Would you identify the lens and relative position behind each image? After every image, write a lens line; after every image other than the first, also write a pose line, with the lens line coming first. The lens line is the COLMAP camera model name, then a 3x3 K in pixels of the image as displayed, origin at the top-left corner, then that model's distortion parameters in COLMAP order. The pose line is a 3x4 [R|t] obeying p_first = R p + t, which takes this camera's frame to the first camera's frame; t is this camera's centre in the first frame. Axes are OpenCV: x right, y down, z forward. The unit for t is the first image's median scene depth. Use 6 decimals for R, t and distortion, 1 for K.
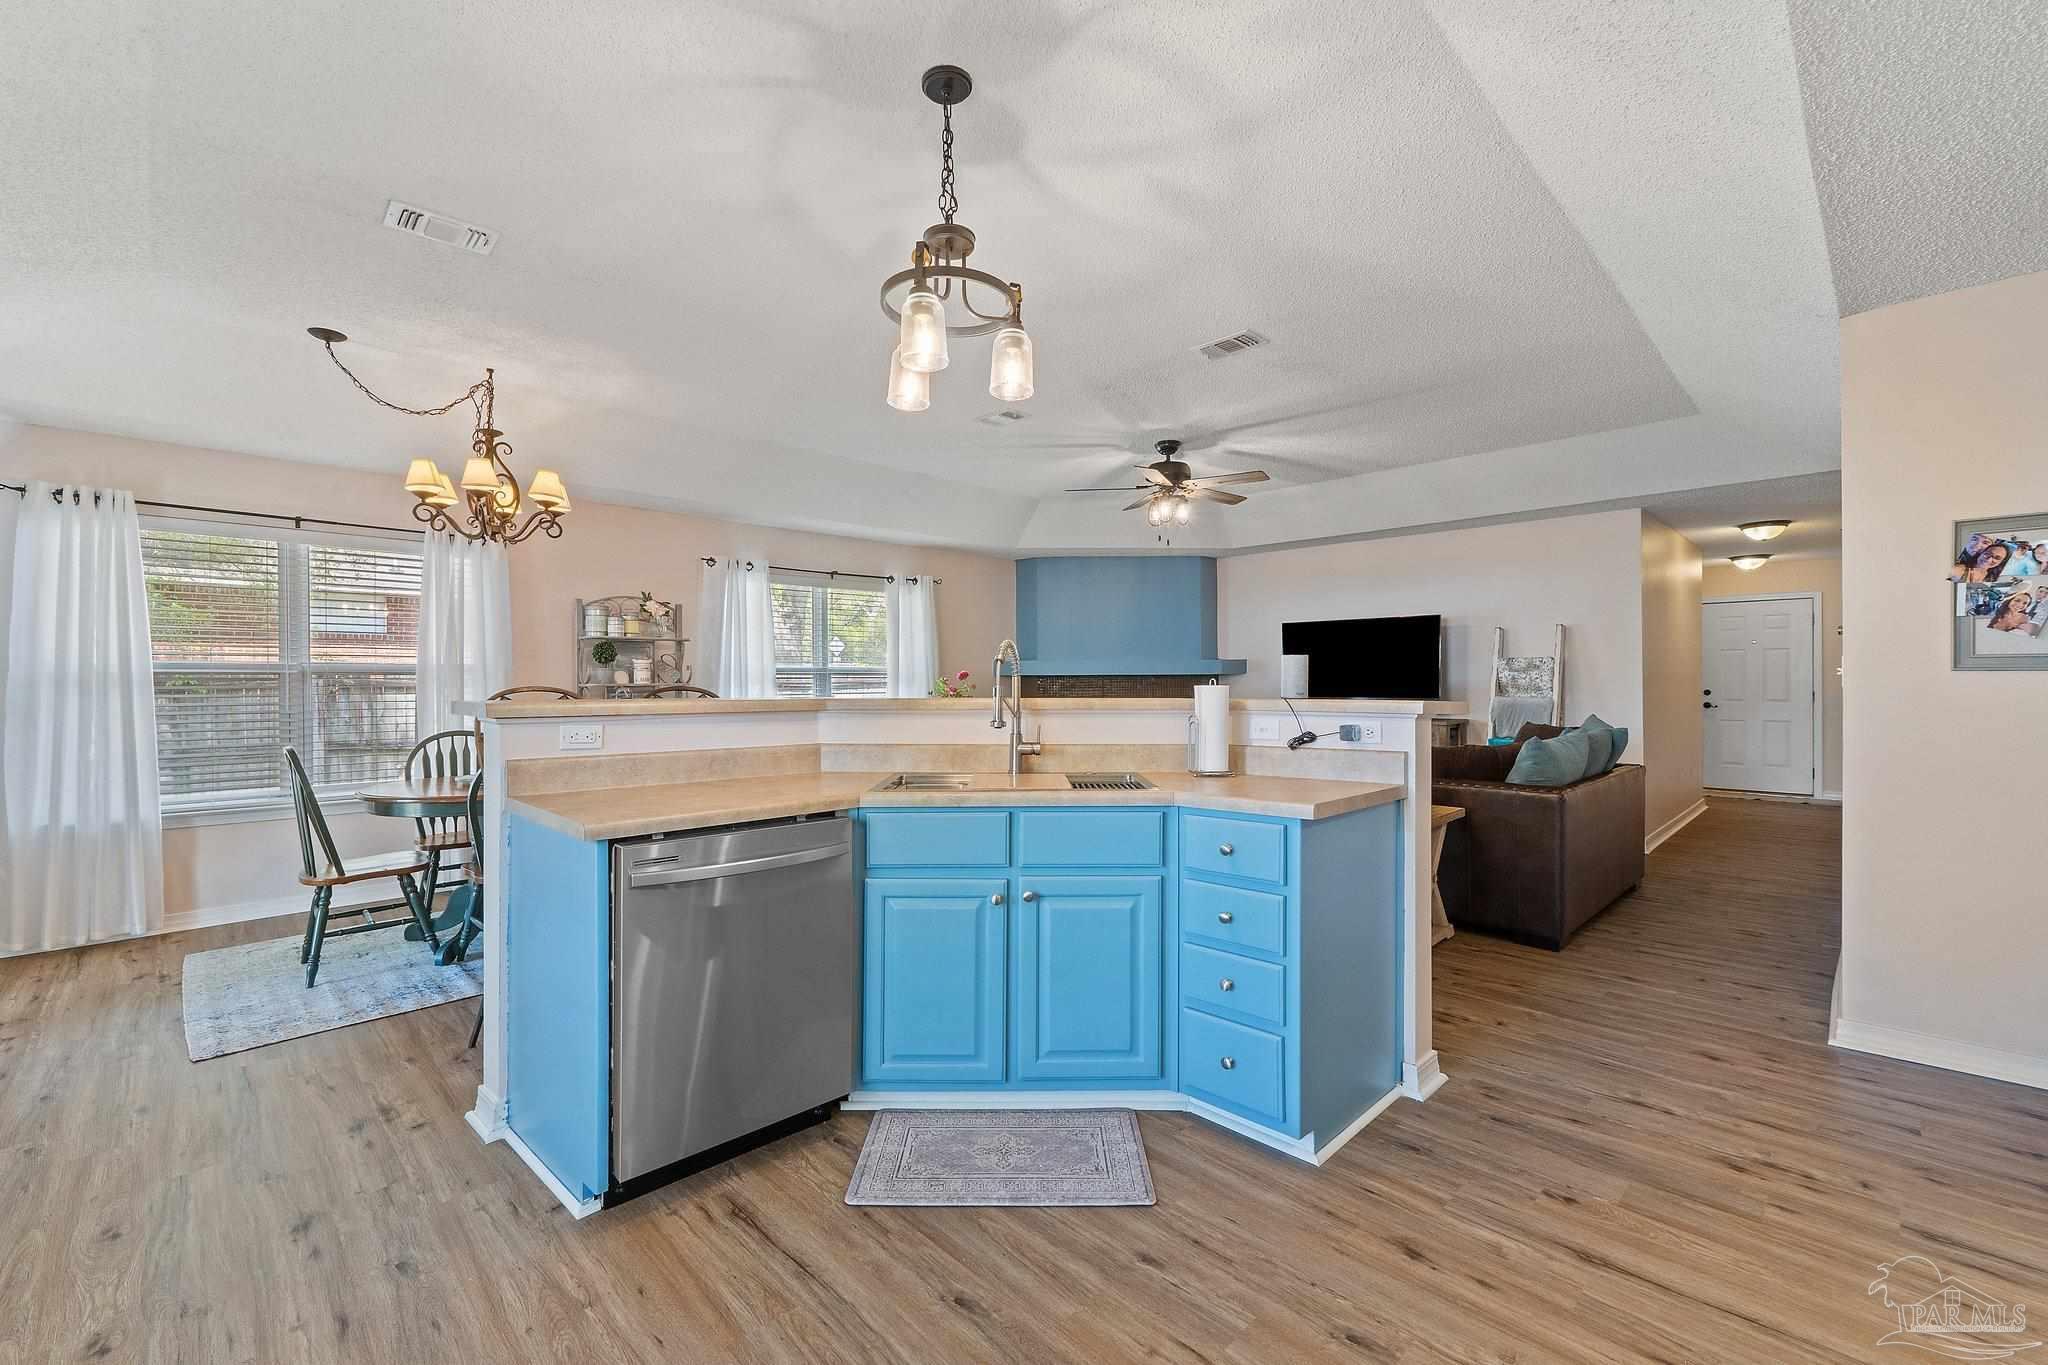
lens RADIAL K [[852.7, 0, 1022.0], [0, 852.7, 680.8], [0, 0, 1]] dist [0.007110, -0.000111]
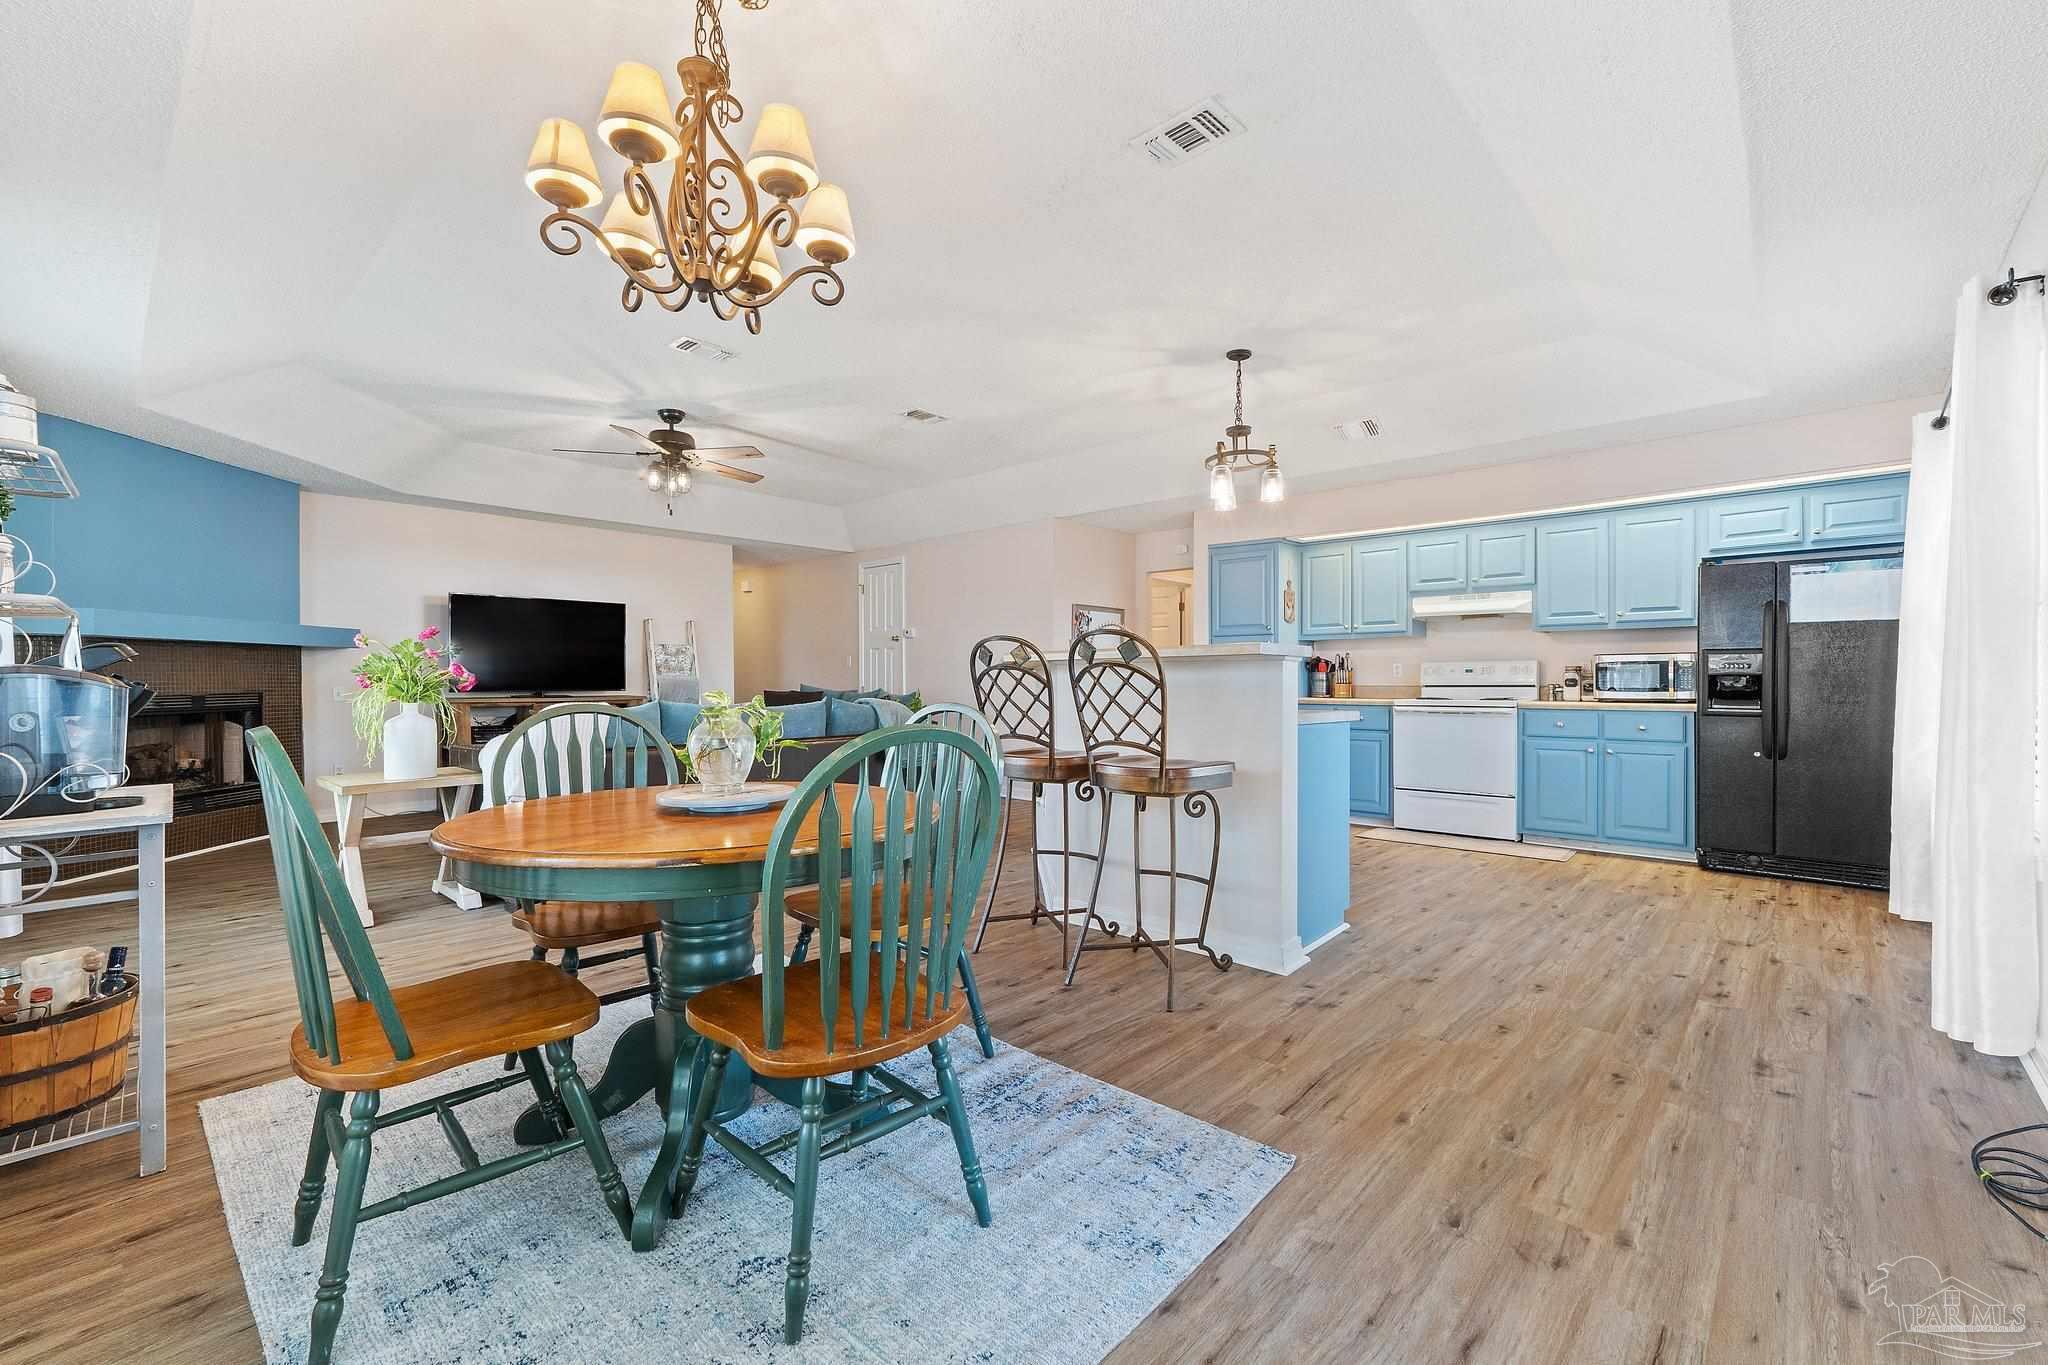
lens RADIAL K [[852.7, 0, 1022.0], [0, 852.7, 680.8], [0, 0, 1]] dist [0.007110, -0.000111]
pose [[-0.044570, 0.005254, 0.998992, -1.833257], [0.000734, 0.999986, -0.005226, 0.083944], [-0.999006, 0.000500, -0.044573, 1.405620]]
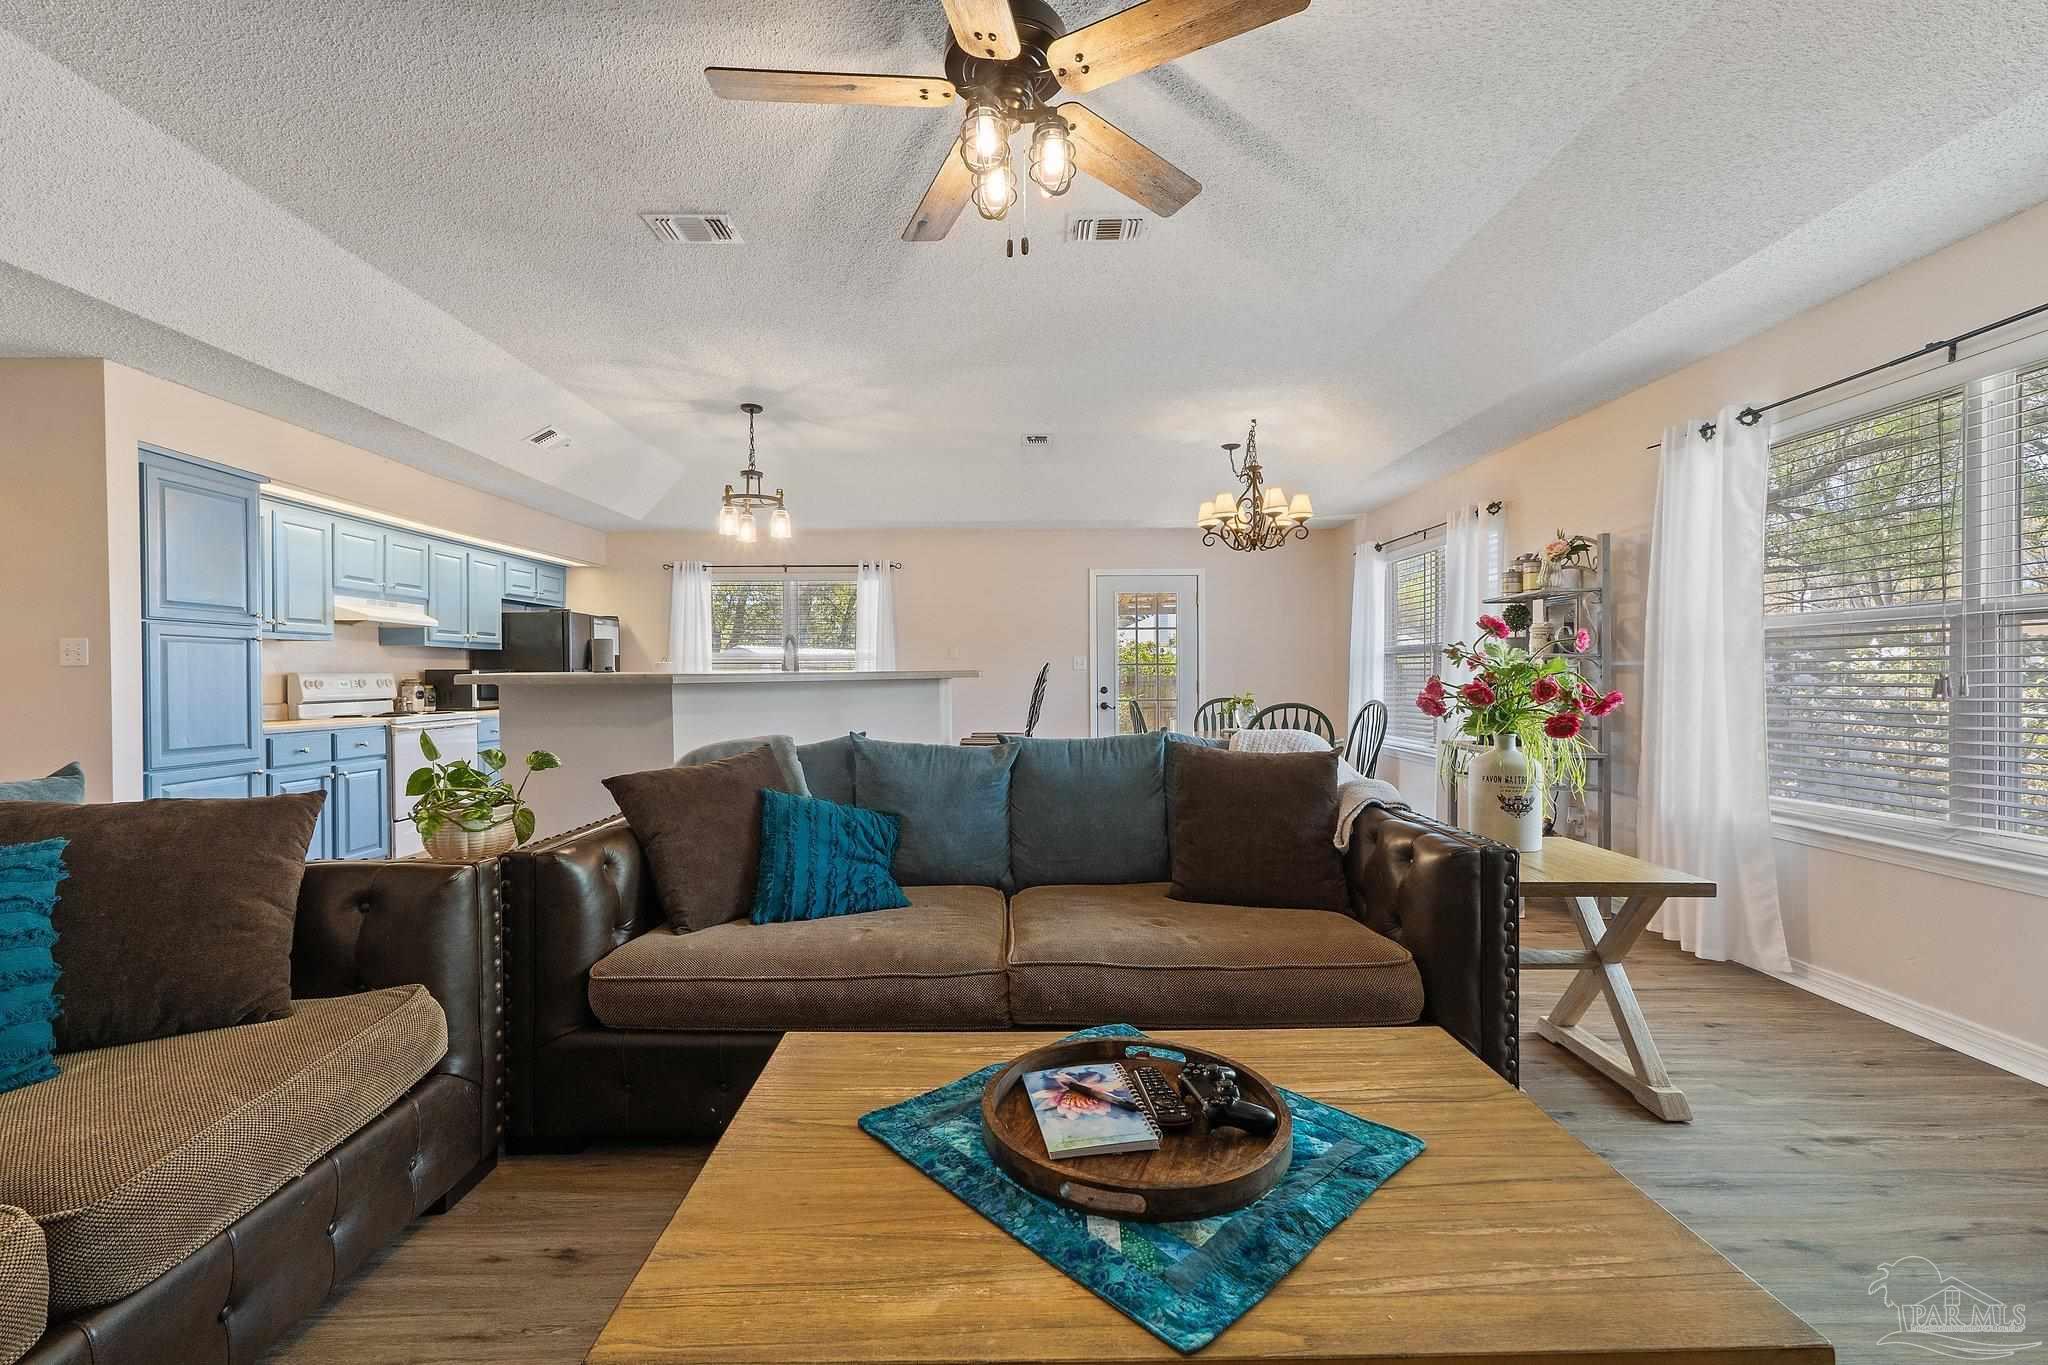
lens RADIAL K [[852.7, 0, 1022.0], [0, 852.7, 680.8], [0, 0, 1]] dist [0.007110, -0.000111]
pose [[-0.695570, 0.013269, -0.718336, 0.951629], [0.009902, 0.999912, 0.008881, 0.033055], [0.718390, -0.000936, -0.695640, 2.756907]]
